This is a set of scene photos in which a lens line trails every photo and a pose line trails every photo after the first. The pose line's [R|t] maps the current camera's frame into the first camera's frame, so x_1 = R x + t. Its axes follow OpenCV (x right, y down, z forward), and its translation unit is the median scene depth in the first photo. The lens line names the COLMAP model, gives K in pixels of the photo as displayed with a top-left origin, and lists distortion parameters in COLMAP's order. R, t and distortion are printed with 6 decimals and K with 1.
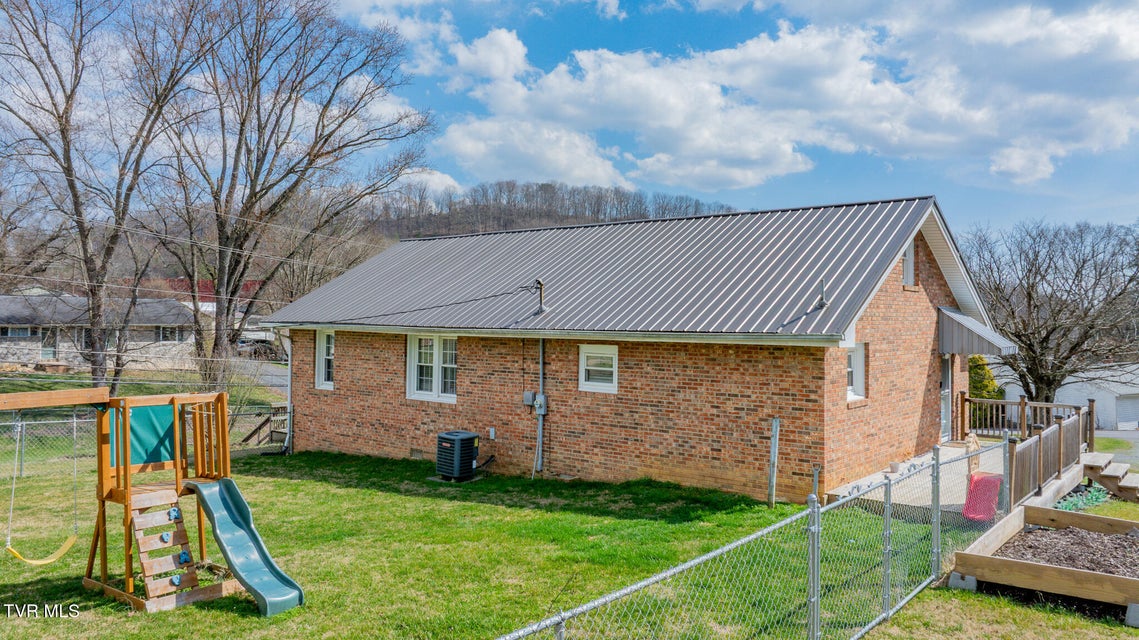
lens RADIAL K [[800.6, 0, 569.5], [0, 800.6, 320.0], [0, 0, 1]] dist [-0.030506, 0.007099]
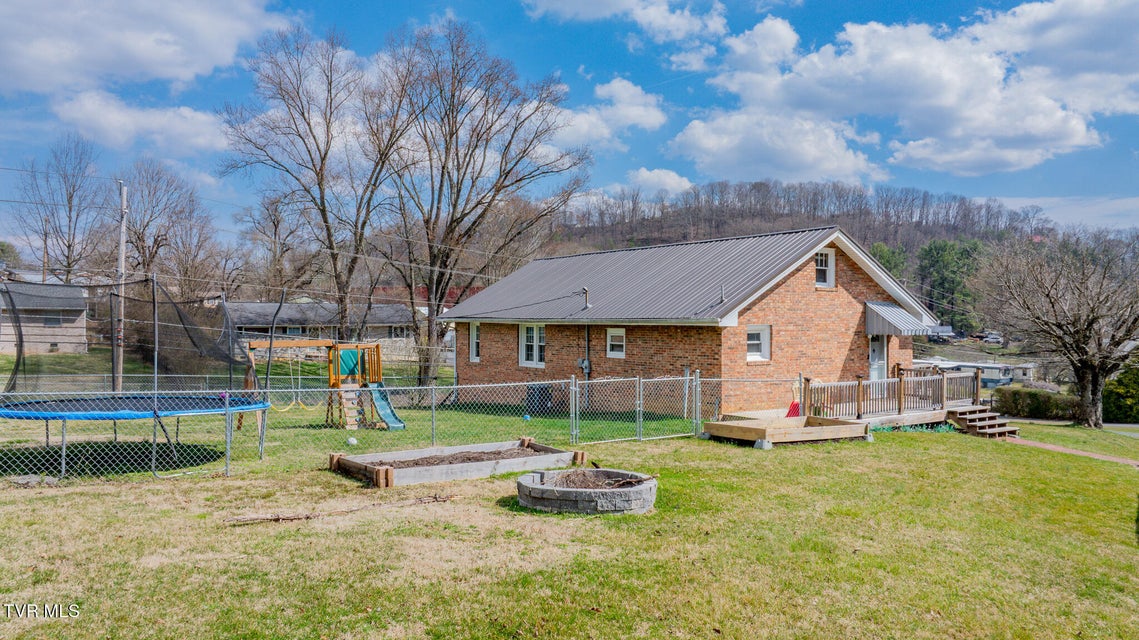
lens RADIAL K [[800.7, 0, 568.3], [0, 800.7, 351.7], [0, 0, 1]] dist [-0.026355, 0.000668]
pose [[0.962428, 0.002648, -0.271524, 0.170589], [0.007429, 0.999321, 0.036079, 0.008872], [0.271436, -0.036741, 0.961755, -0.252872]]
